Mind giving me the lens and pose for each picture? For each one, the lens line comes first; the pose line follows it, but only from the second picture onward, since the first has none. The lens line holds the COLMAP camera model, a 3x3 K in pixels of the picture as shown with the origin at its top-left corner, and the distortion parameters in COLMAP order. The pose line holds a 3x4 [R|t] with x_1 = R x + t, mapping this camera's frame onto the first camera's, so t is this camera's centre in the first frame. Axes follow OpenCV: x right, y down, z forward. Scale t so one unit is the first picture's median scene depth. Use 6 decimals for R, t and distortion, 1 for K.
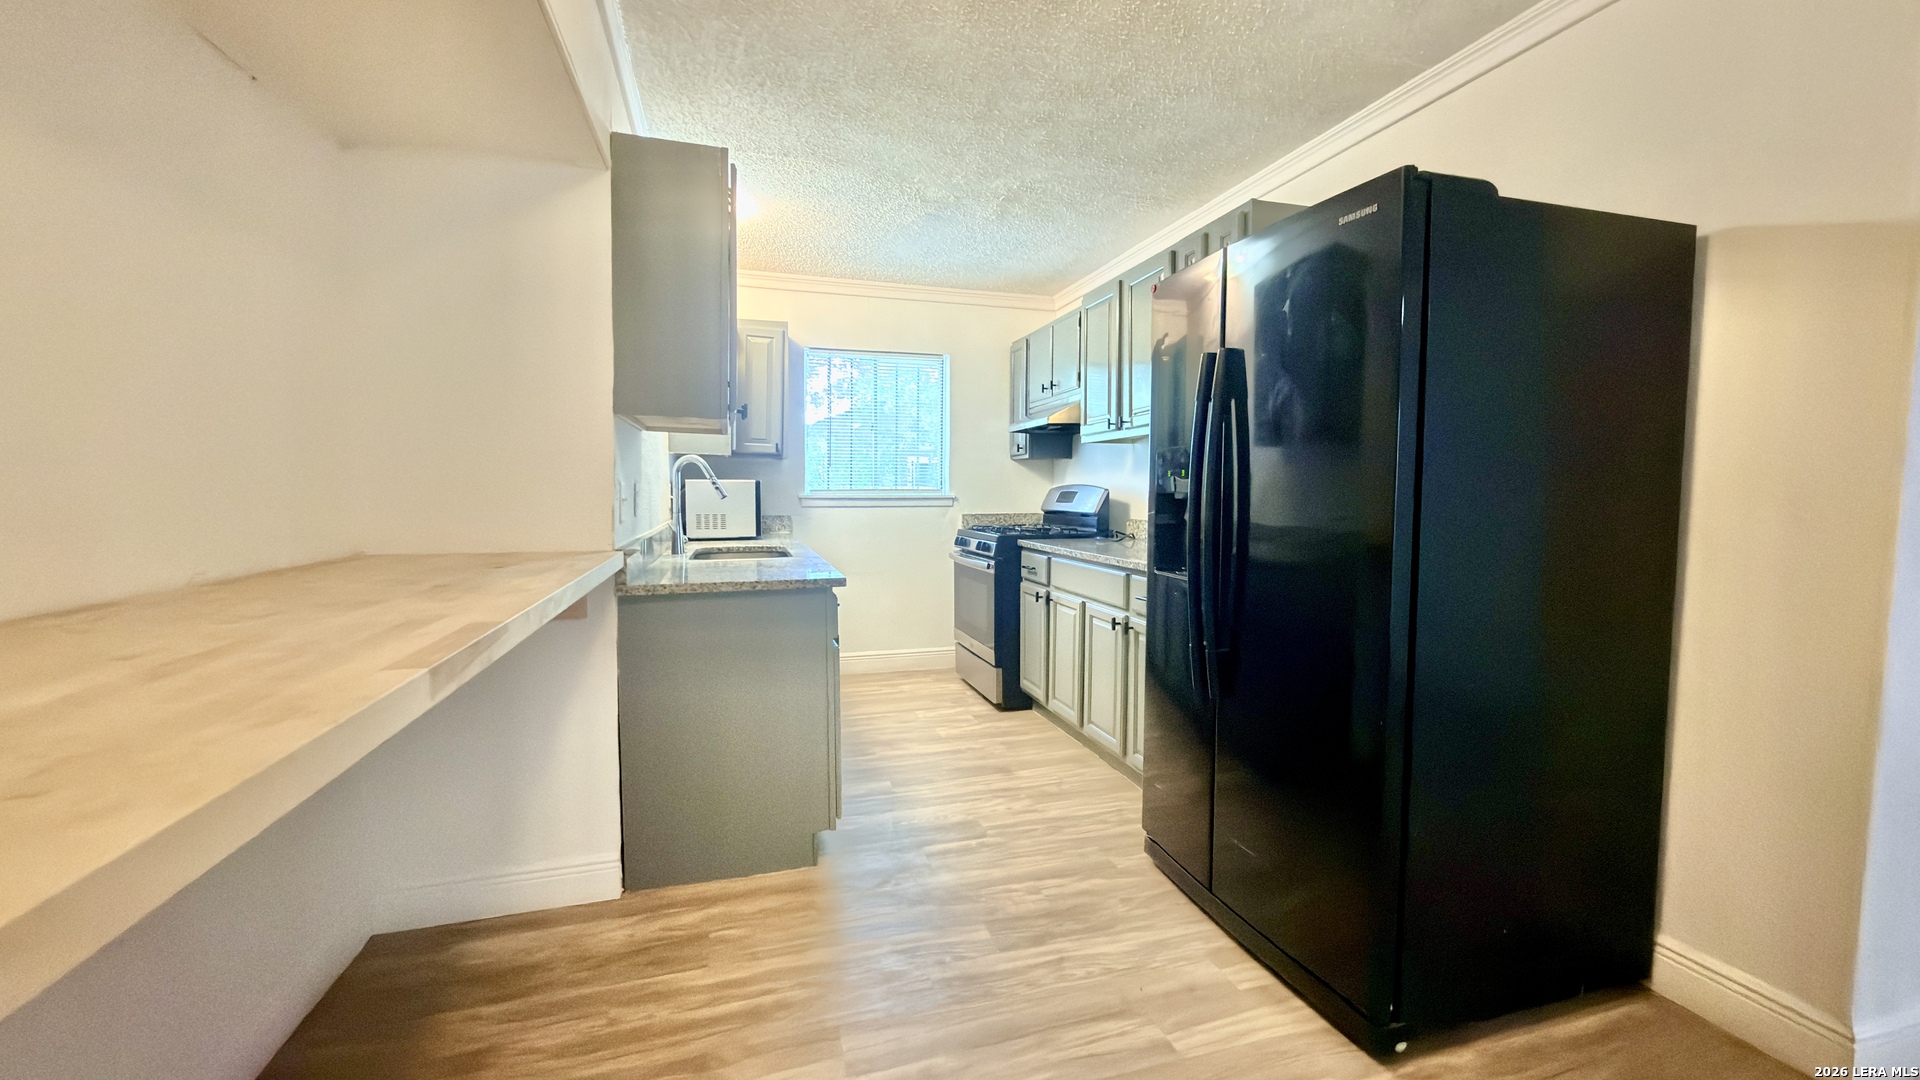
lens RADIAL K [[763.0, 0, 962.5], [0, 763.0, 542.7], [0, 0, 1]] dist [0.001458, -0.000586]
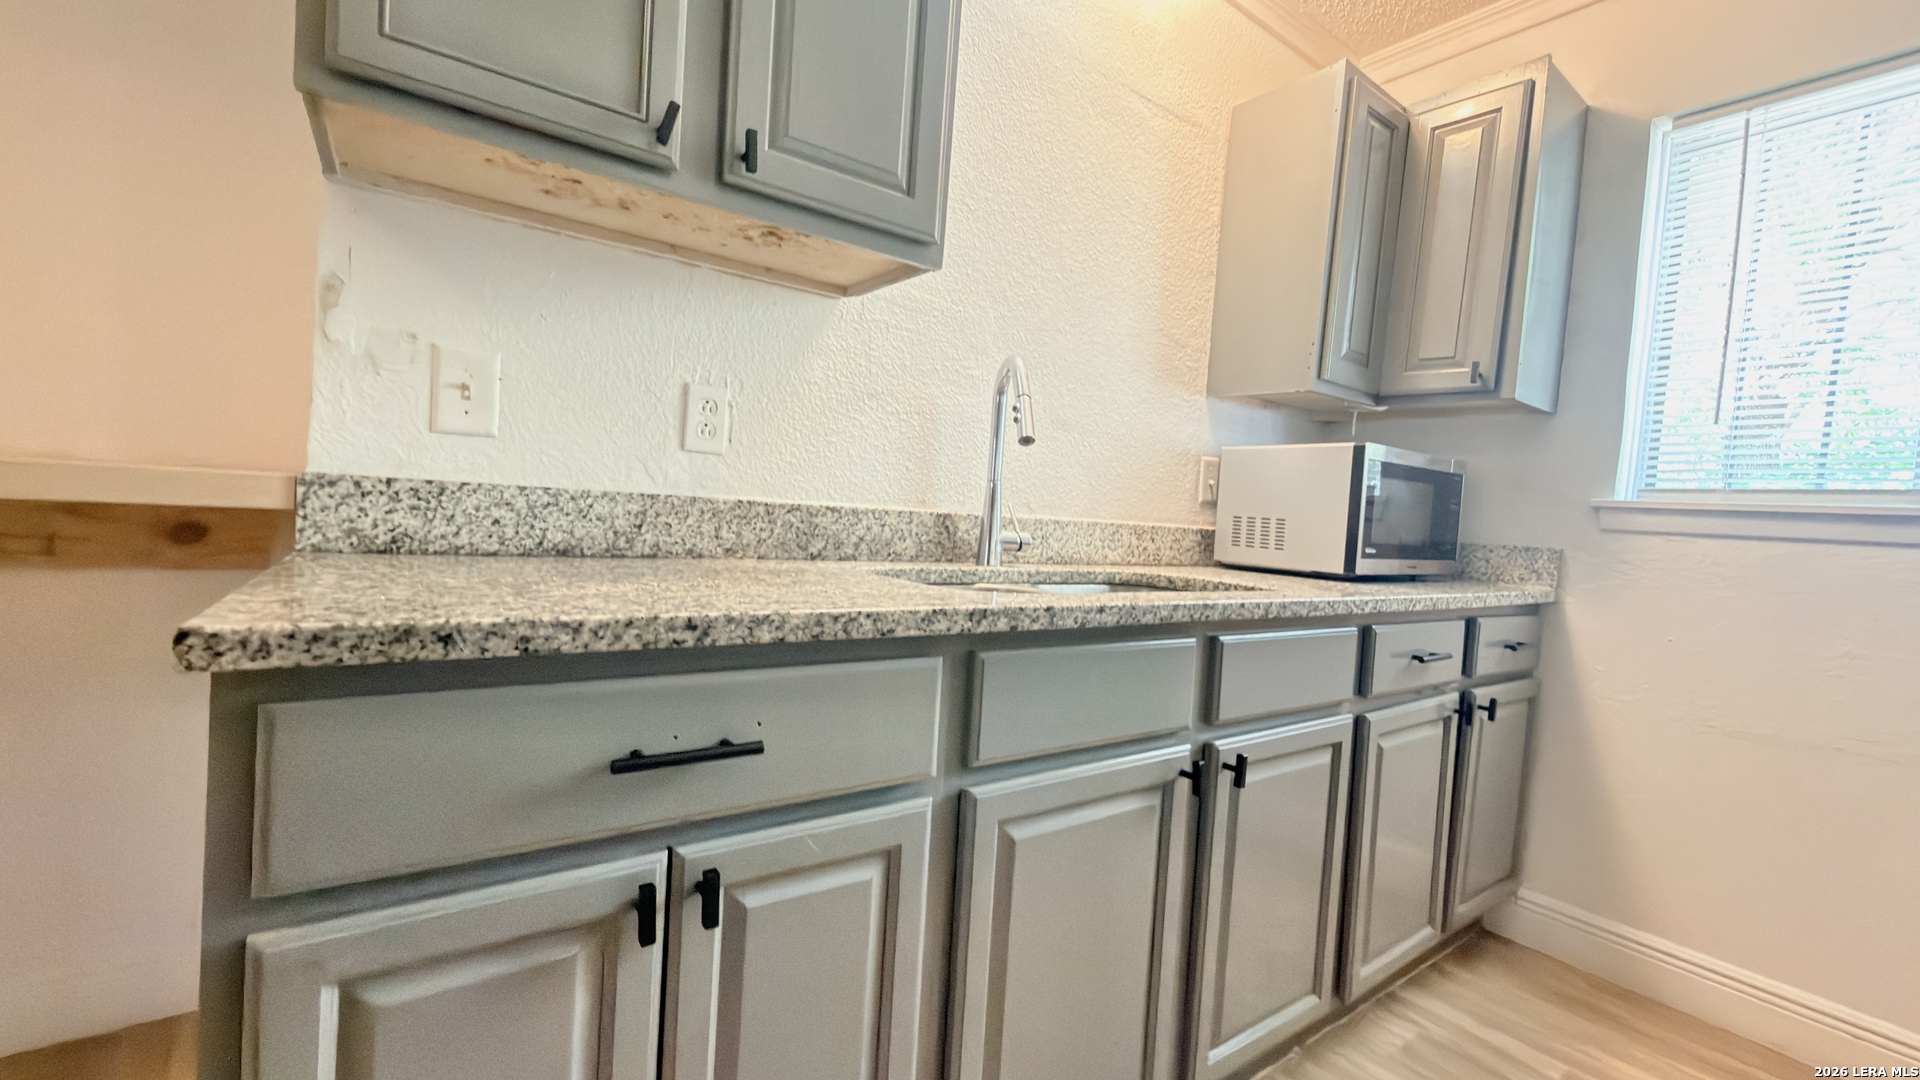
lens RADIAL K [[763.0, 0, 964.0], [0, 763.0, 540.2], [0, 0, 1]] dist [0.001458, -0.000586]
pose [[0.330632, 0.055094, -0.942150, 0.061795], [-0.130716, 0.991346, 0.012098, -0.004402], [0.934664, 0.119154, 0.334972, 0.650674]]
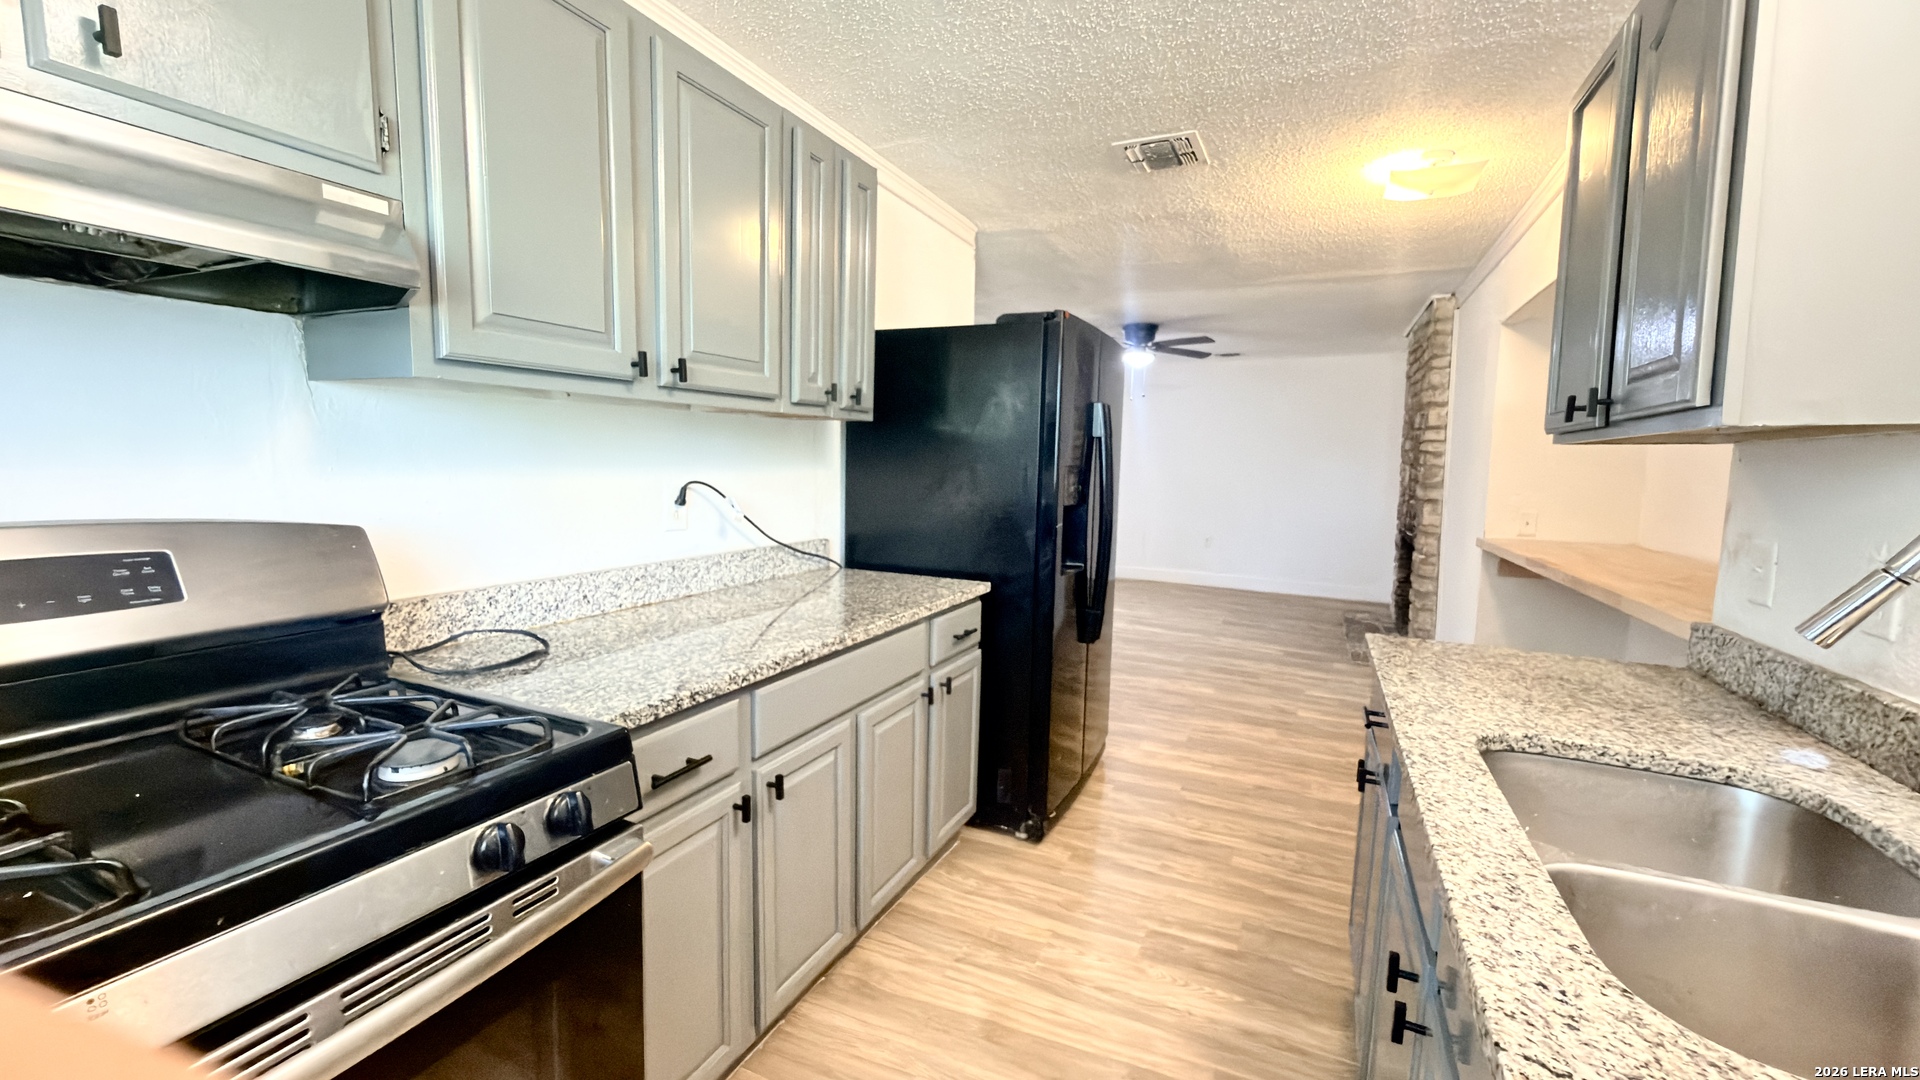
lens RADIAL K [[763.0, 0, 958.8], [0, 763.0, 538.7], [0, 0, 1]] dist [0.001458, -0.000586]
pose [[-0.751767, -0.090664, 0.653167, -0.201273], [0.019455, 0.987023, 0.159398, -0.111296], [-0.659142, 0.132537, -0.740247, 1.085694]]
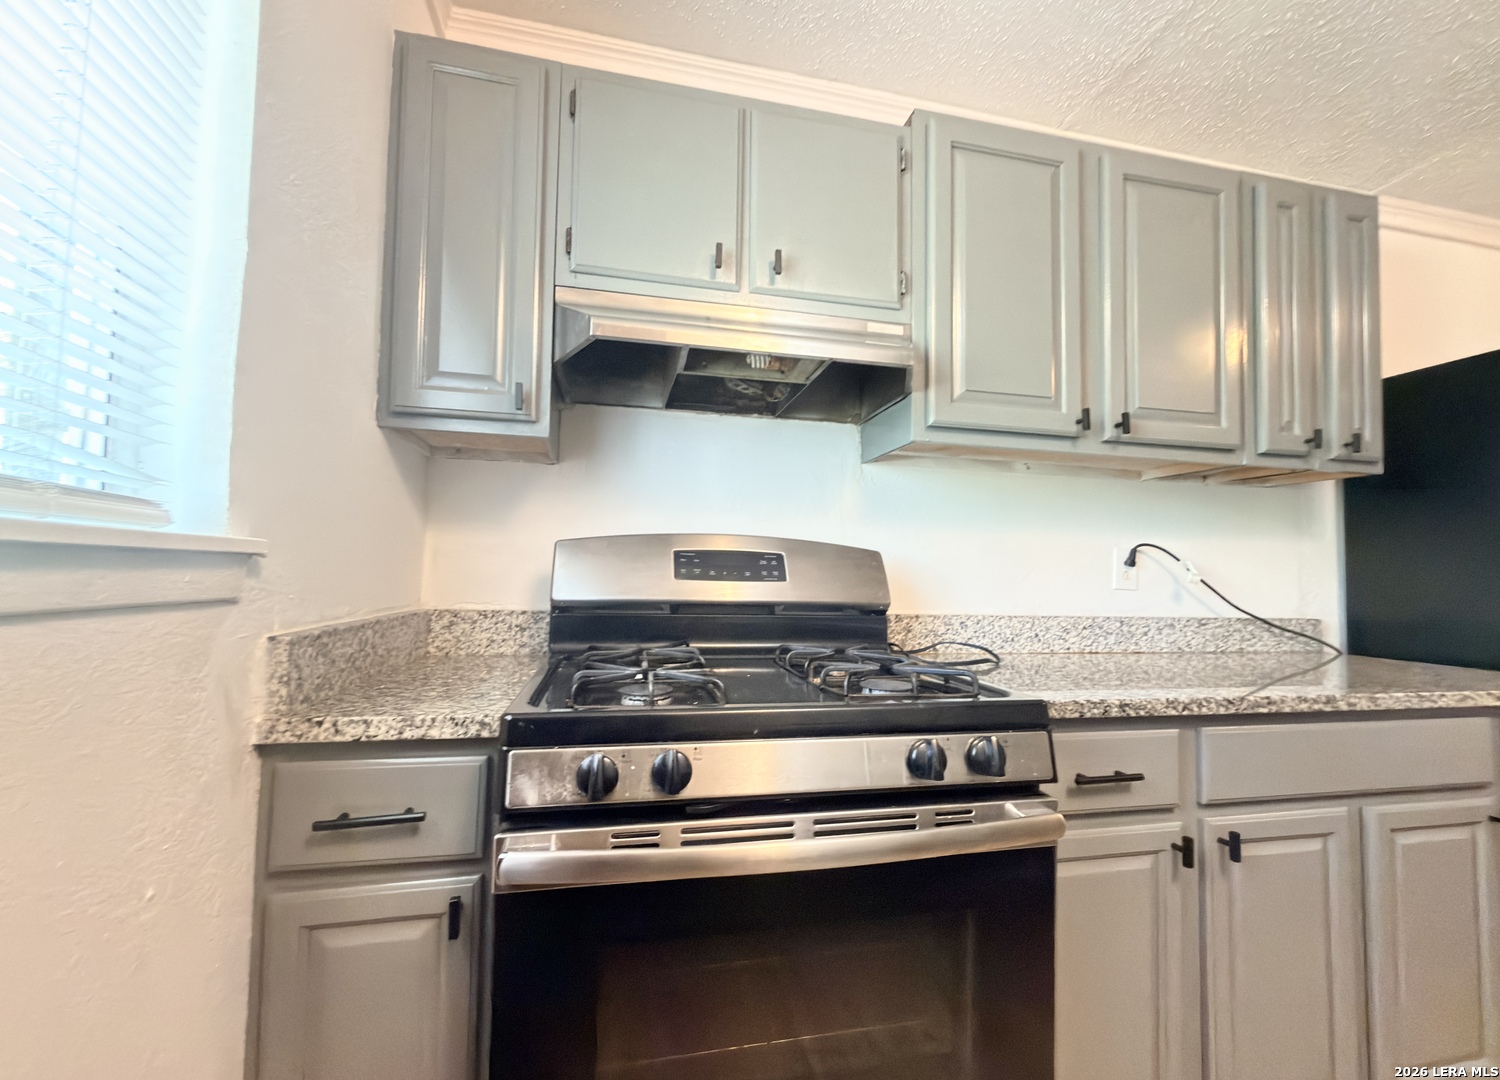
lens RADIAL K [[619.5, 0, 755.2], [0, 619.5, 551.5], [0, 0, 1]] dist [-0.001128, -0.000680]
pose [[0.073889, 0.044655, 0.996266, -0.187626], [0.048903, 0.997633, -0.048343, -0.056573], [-0.996067, 0.052293, 0.071530, 1.062352]]
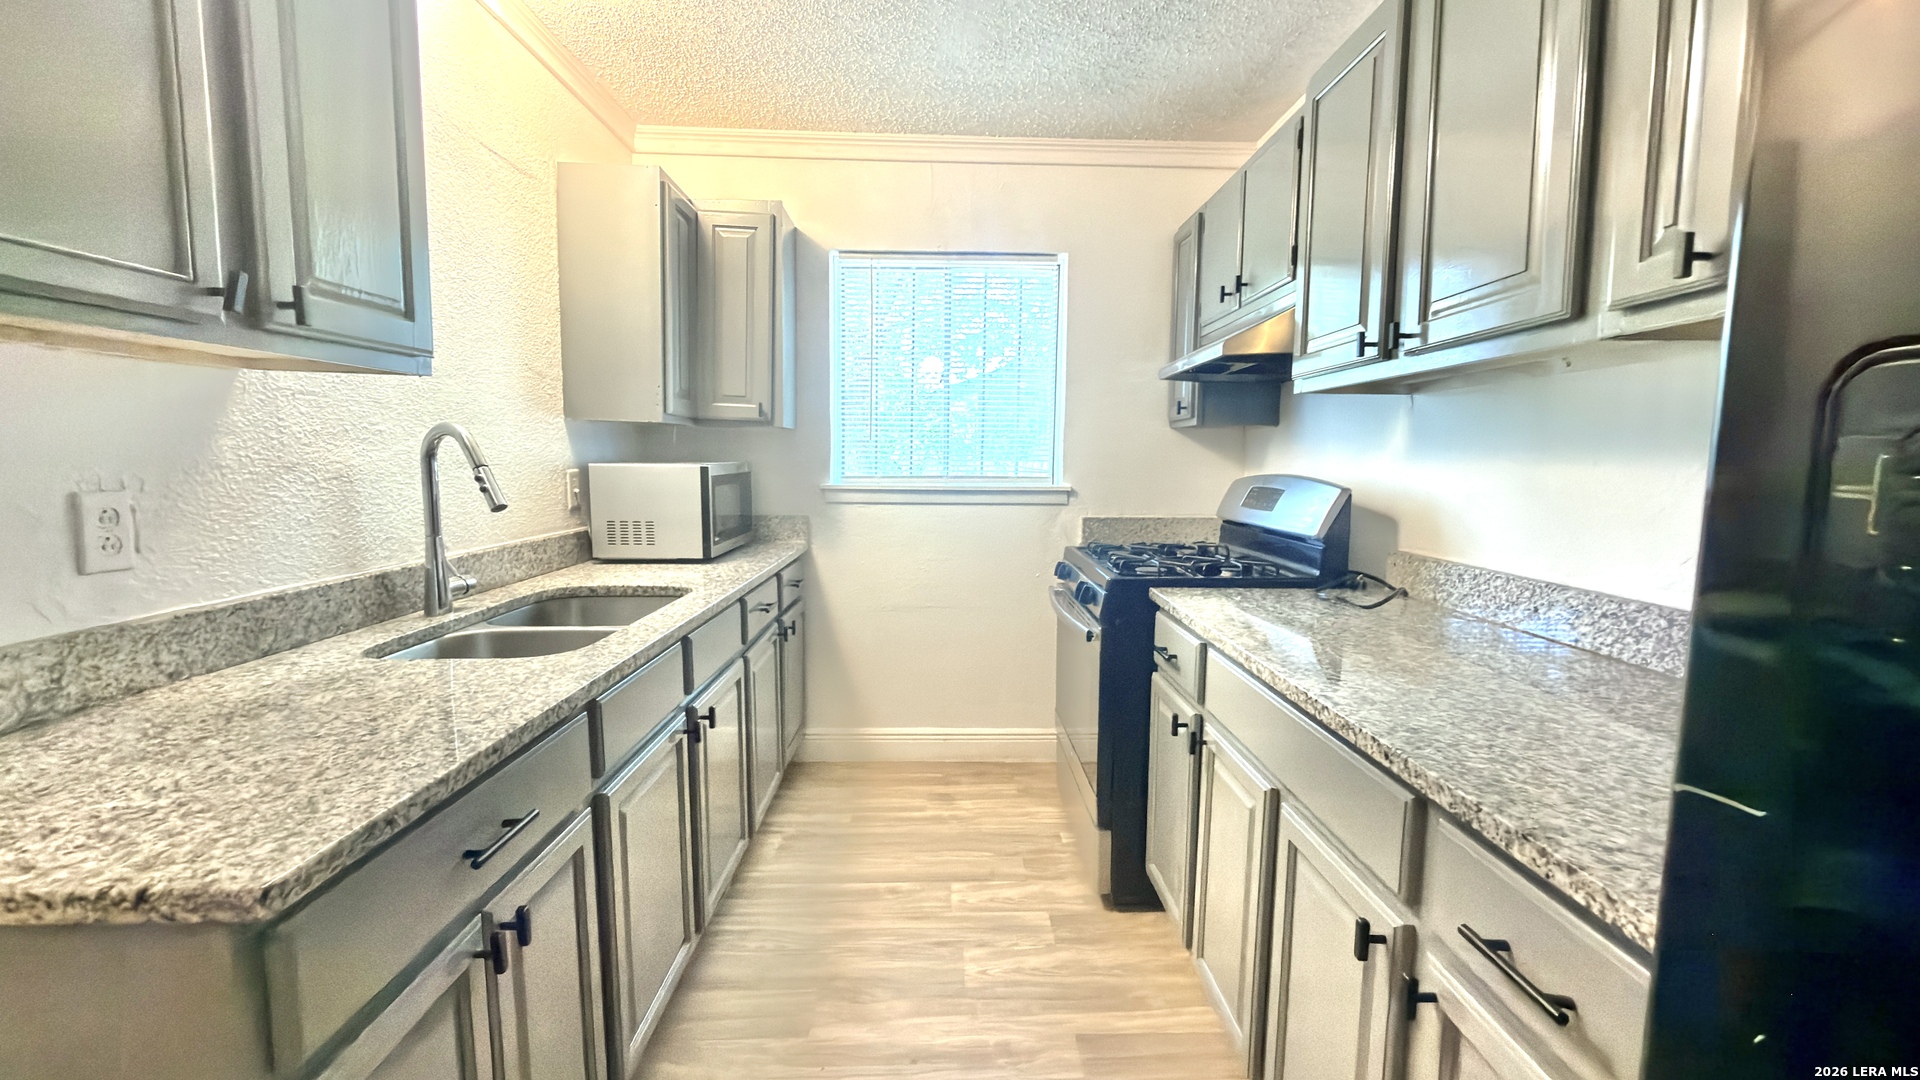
lens RADIAL K [[763.0, 0, 960.0], [0, 763.0, 536.6], [0, 0, 1]] dist [0.001458, -0.000586]
pose [[0.963506, 0.033671, -0.265560, 0.082965], [-0.024847, 0.999024, 0.036518, -0.052027], [0.266531, -0.028587, 0.963402, 0.472816]]
